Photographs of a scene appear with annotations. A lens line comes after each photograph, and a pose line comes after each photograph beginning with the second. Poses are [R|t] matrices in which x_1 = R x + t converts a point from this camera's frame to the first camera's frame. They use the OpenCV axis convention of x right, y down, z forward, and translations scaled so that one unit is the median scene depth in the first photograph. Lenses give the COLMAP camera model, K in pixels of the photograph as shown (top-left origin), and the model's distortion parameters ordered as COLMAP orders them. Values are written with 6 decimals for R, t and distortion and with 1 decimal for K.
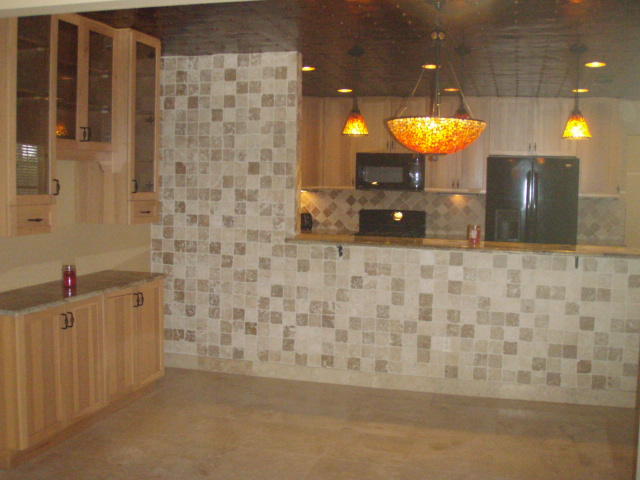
lens RADIAL K [[719.8, 0, 320.0], [0, 719.8, 240.0], [0, 0, 1]] dist [-0.211778, 0.234638]
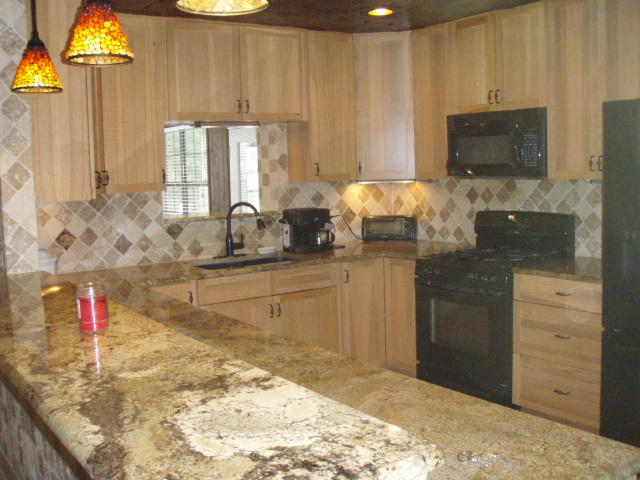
lens RADIAL K [[719.8, 0, 320.0], [0, 719.8, 240.0], [0, 0, 1]] dist [-0.211778, 0.234638]
pose [[0.773364, 0.023203, -0.633537, 0.524220], [-0.006326, 0.999563, 0.028887, -0.053770], [0.633931, -0.018333, 0.773173, 0.710341]]
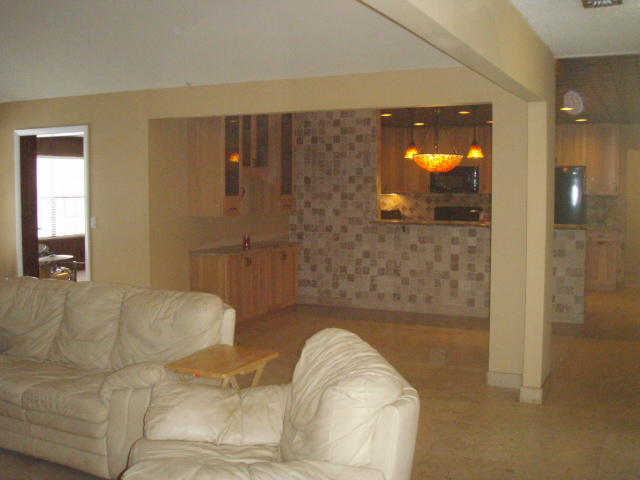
lens RADIAL K [[719.8, 0, 320.0], [0, 719.8, 240.0], [0, 0, 1]] dist [-0.211778, 0.234638]
pose [[0.984601, -0.006116, -0.174712, 0.122798], [0.004498, 0.999943, -0.009654, 0.053522], [0.174761, 0.008719, 0.984572, -0.631279]]
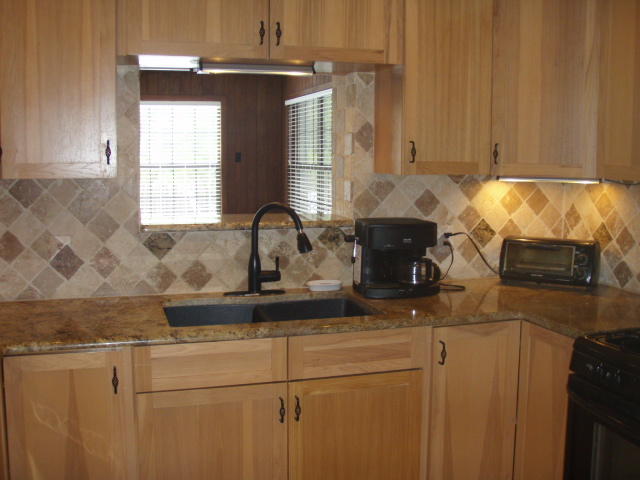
lens RADIAL K [[719.8, 0, 320.0], [0, 719.8, 240.0], [0, 0, 1]] dist [-0.211778, 0.234638]
pose [[0.546174, 0.086952, -0.833146, 0.327350], [-0.065391, 0.995989, 0.061080, -0.082569], [0.835115, 0.021120, 0.549669, 1.095138]]
